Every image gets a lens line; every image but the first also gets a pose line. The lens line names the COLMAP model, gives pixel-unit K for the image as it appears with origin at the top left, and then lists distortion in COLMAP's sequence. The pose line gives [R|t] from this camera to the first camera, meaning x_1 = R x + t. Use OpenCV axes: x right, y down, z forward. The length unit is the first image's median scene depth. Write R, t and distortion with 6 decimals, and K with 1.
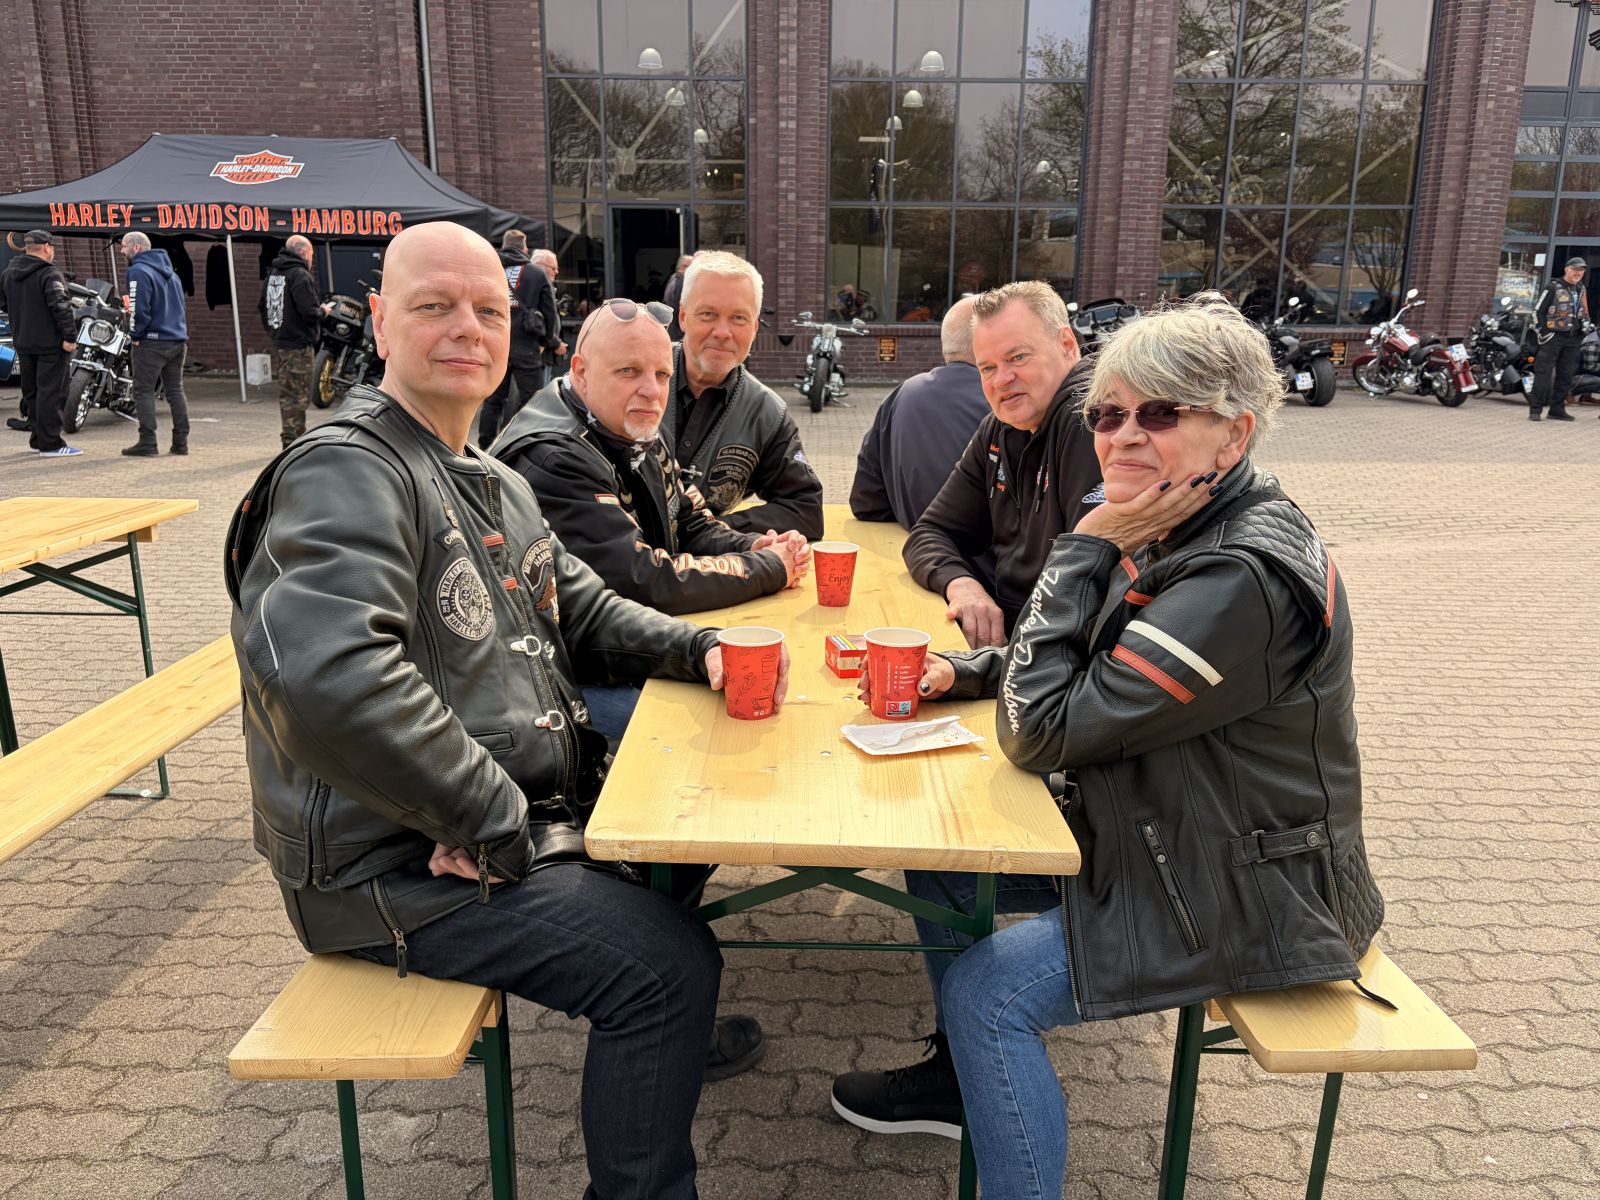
lens RADIAL K [[1194.3, 0, 800.0], [0, 1194.3, 600.0], [0, 0, 1]] dist [0.067740, -0.096938]
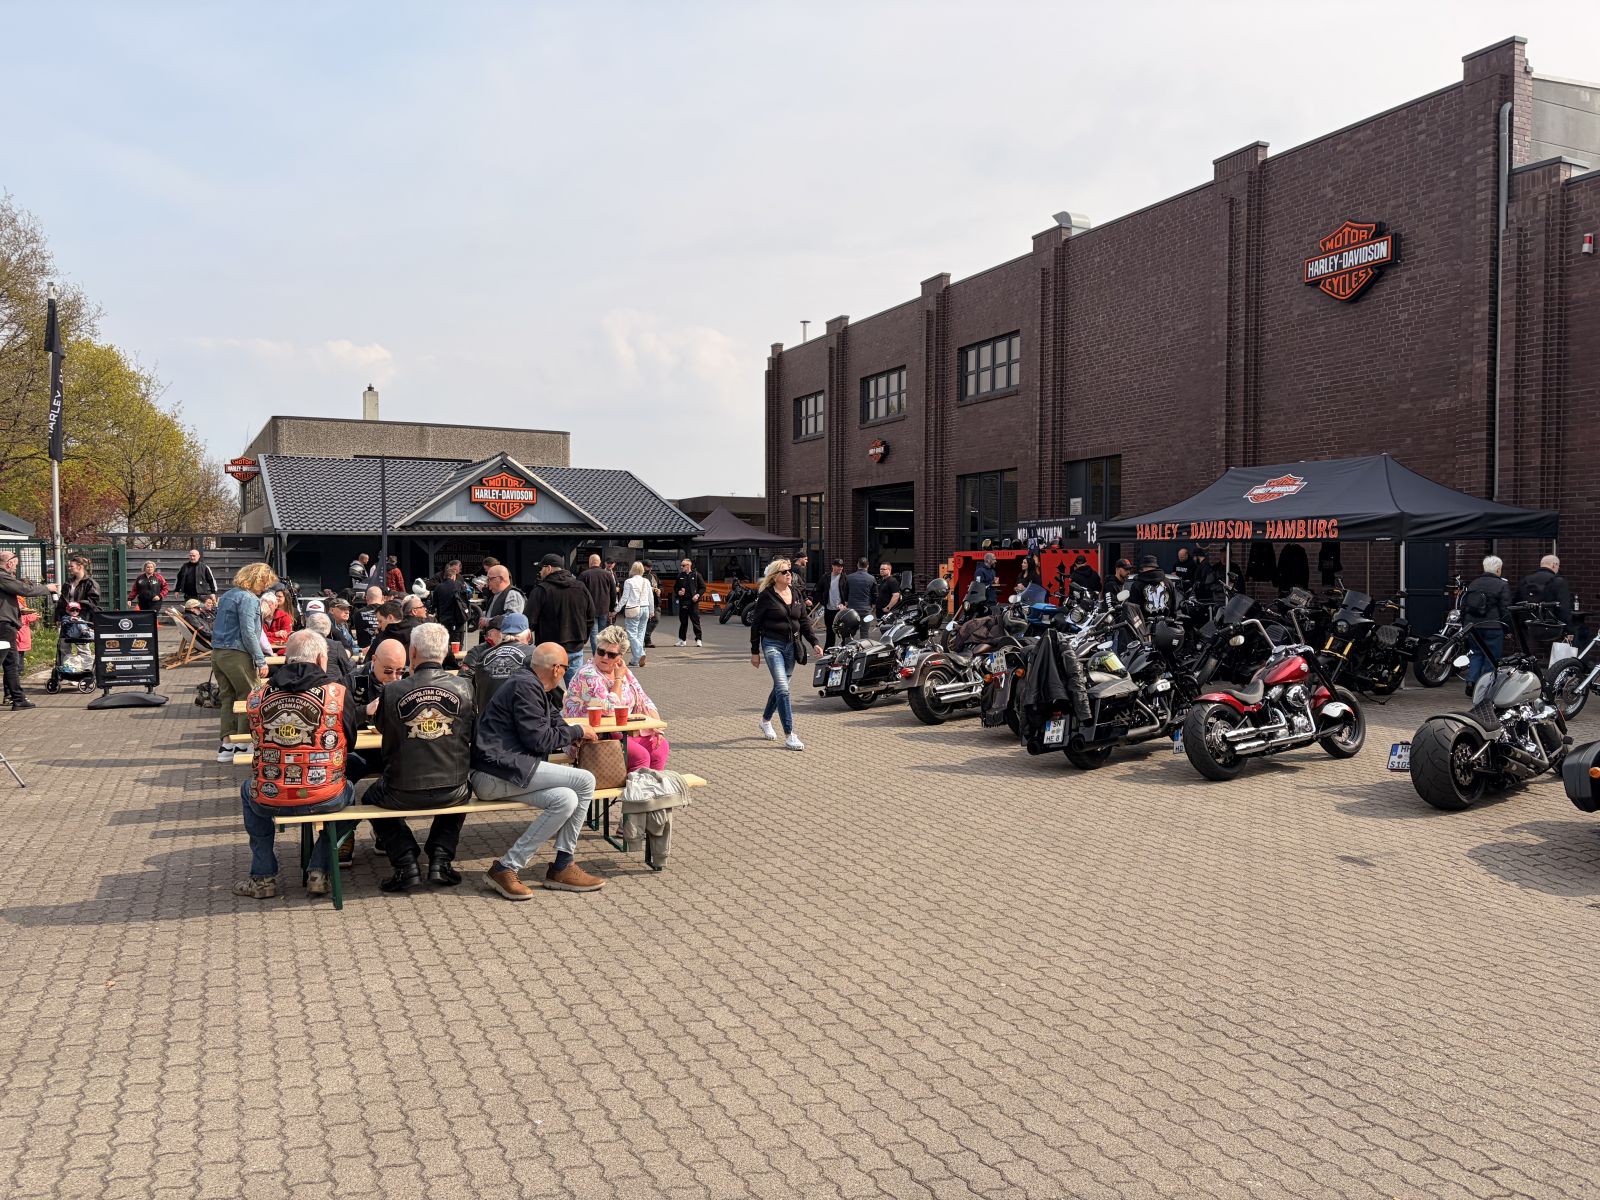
lens RADIAL K [[1194.3, 0, 800.0], [0, 1194.3, 600.0], [0, 0, 1]] dist [0.067740, -0.096938]
pose [[0.416739, 0.013997, -0.908919, 0.517031], [-0.208685, 0.974650, -0.080673, -0.040496], [0.884748, 0.223298, 0.409095, 0.073599]]
